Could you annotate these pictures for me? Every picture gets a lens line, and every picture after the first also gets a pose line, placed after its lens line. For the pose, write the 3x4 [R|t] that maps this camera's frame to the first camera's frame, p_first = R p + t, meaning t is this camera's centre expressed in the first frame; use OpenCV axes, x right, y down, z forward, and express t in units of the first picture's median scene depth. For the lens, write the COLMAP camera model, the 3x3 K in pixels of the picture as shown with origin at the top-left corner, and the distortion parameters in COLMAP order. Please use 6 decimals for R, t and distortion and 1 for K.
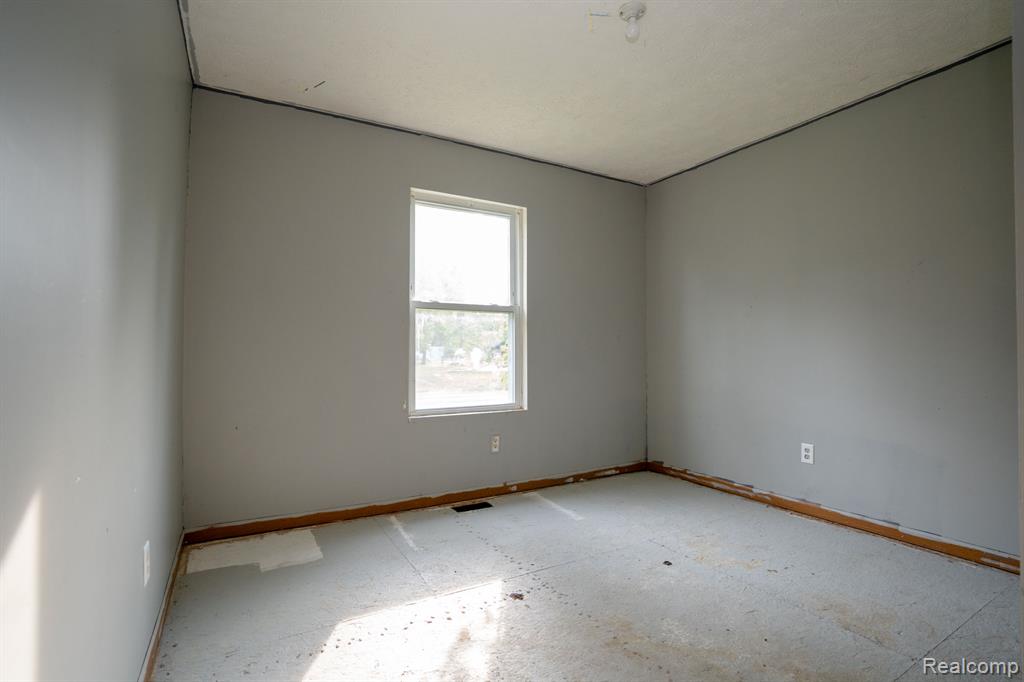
lens RADIAL K [[486.6, 0, 510.3], [0, 486.6, 337.8], [0, 0, 1]] dist [-0.076570, 0.029665]
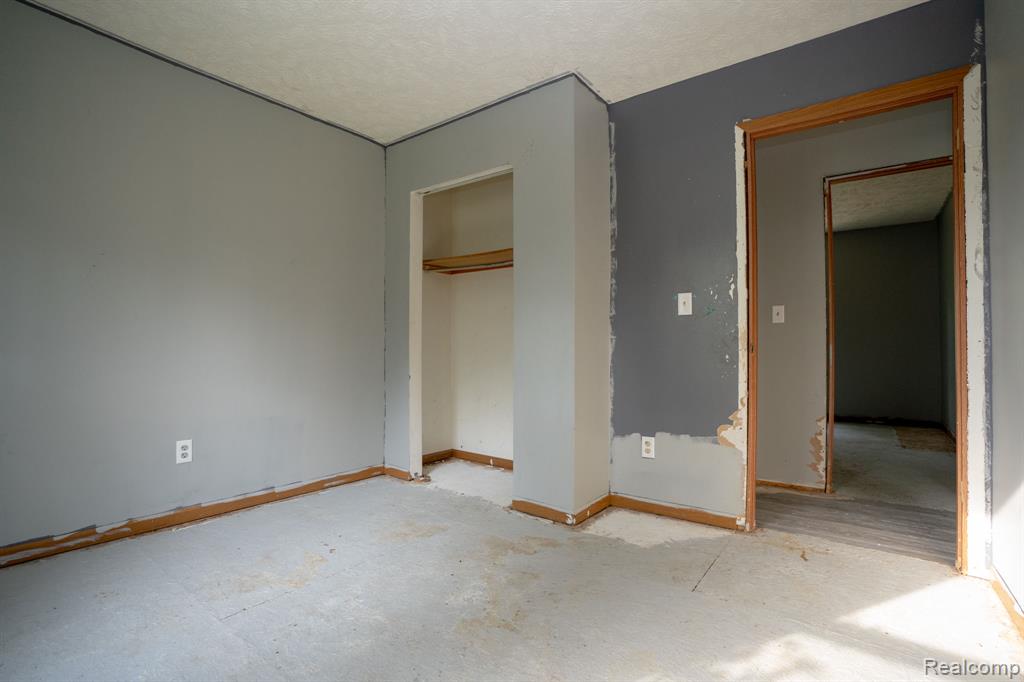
lens RADIAL K [[486.6, 0, 510.3], [0, 486.6, 337.8], [0, 0, 1]] dist [-0.076570, 0.029665]
pose [[-0.397275, 0.014253, 0.917589, -0.395532], [-0.029399, 0.999169, -0.028249, 0.044757], [-0.917229, -0.038198, -0.396525, 0.804268]]
